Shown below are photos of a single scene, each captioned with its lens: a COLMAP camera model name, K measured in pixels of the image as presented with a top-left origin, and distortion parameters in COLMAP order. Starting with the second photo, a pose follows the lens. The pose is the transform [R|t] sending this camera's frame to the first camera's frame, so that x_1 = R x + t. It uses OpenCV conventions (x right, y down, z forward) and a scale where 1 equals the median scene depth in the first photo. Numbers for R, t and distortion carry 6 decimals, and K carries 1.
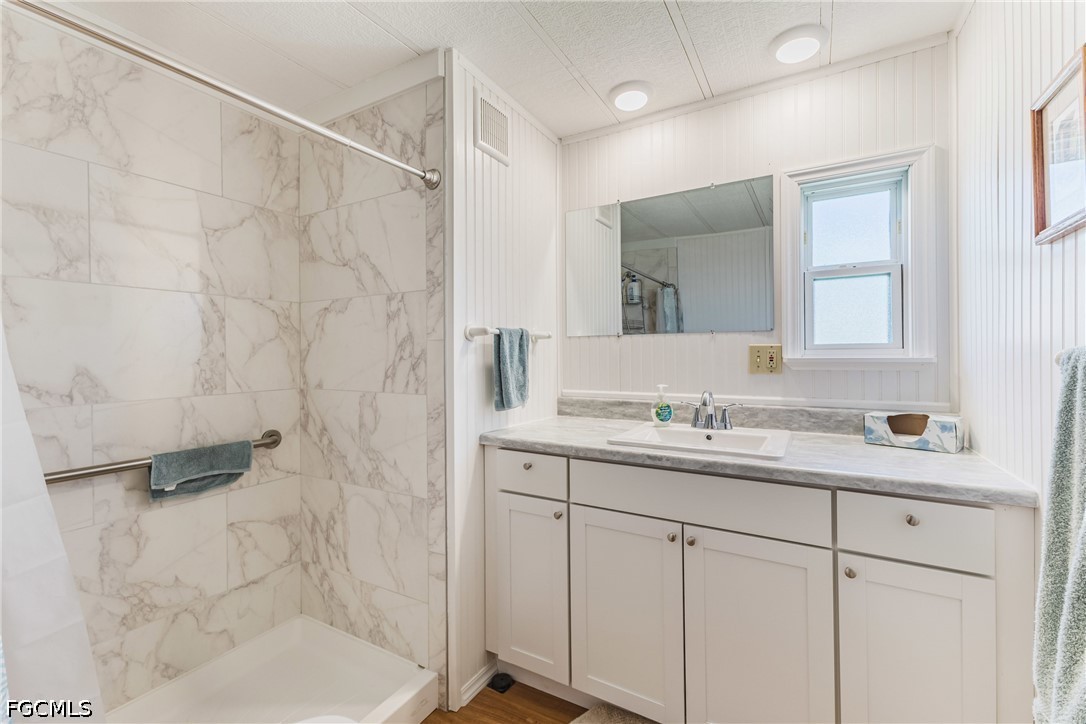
lens RADIAL K [[464.5, 0, 546.4], [0, 464.5, 356.3], [0, 0, 1]] dist [0.002433, -0.000704]
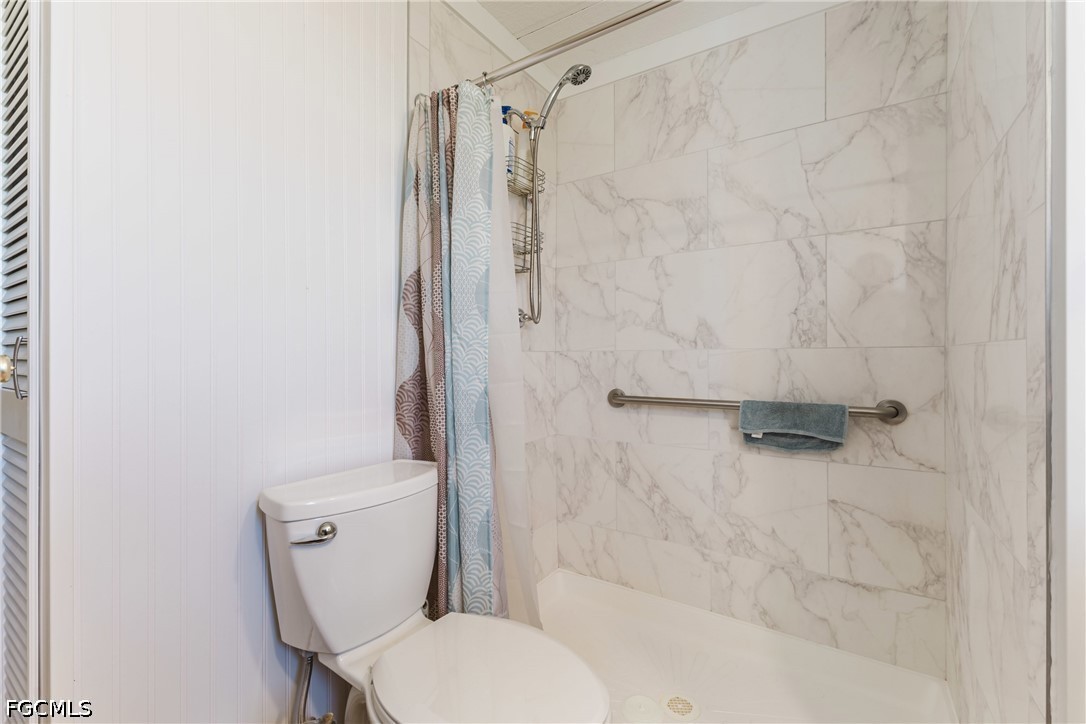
lens RADIAL K [[464.5, 0, 547.2], [0, 464.5, 356.8], [0, 0, 1]] dist [0.002433, -0.000704]
pose [[-0.061194, 0.008880, -0.998086, 0.212227], [-0.004541, 0.999948, 0.009175, 0.094760], [0.998116, 0.005094, -0.061151, 0.549978]]
